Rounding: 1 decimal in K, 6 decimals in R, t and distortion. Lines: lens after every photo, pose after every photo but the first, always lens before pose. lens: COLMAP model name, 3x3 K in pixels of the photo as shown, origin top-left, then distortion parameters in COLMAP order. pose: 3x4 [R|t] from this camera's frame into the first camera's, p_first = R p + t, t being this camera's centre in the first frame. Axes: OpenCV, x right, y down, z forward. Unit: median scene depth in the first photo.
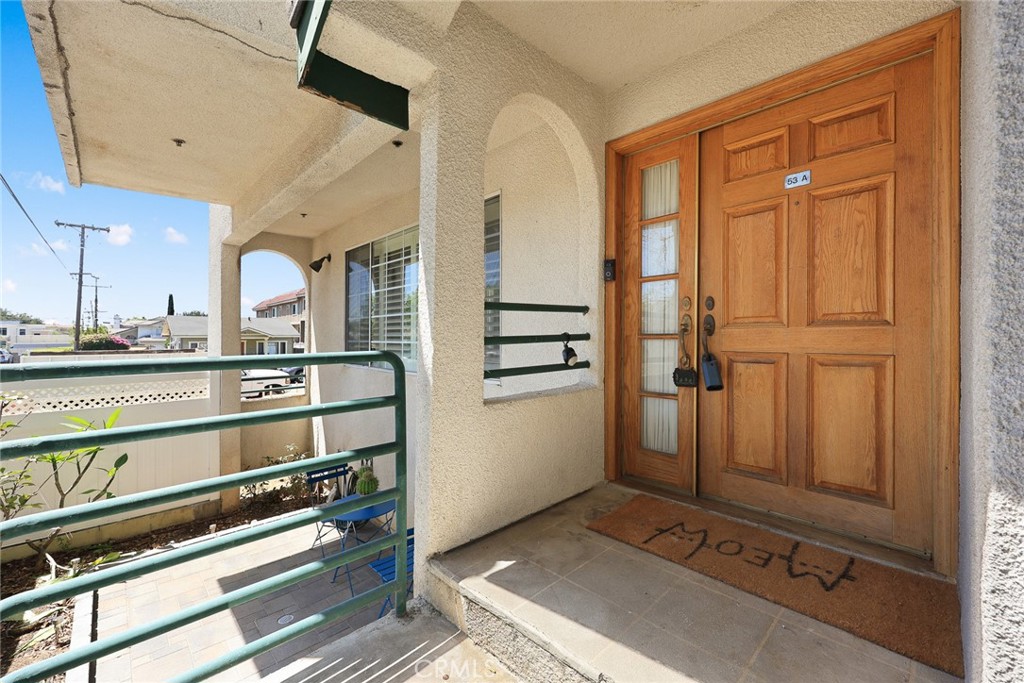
lens RADIAL K [[428.4, 0, 508.3], [0, 428.4, 334.4], [0, 0, 1]] dist [0.001737, 0.000020]
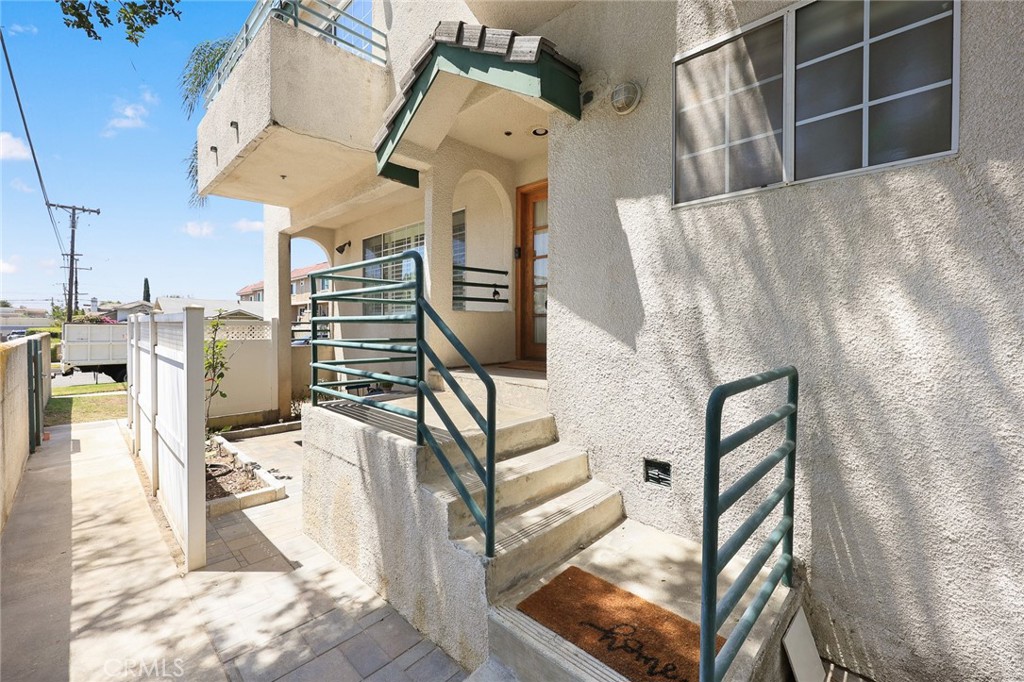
lens RADIAL K [[428.4, 0, 515.6], [0, 428.4, 350.0], [0, 0, 1]] dist [0.001737, 0.000020]
pose [[0.998567, 0.005507, 0.053236, 0.120291], [-0.008641, 0.998231, 0.058821, 0.179836], [-0.052818, -0.059197, 0.996848, -0.992973]]
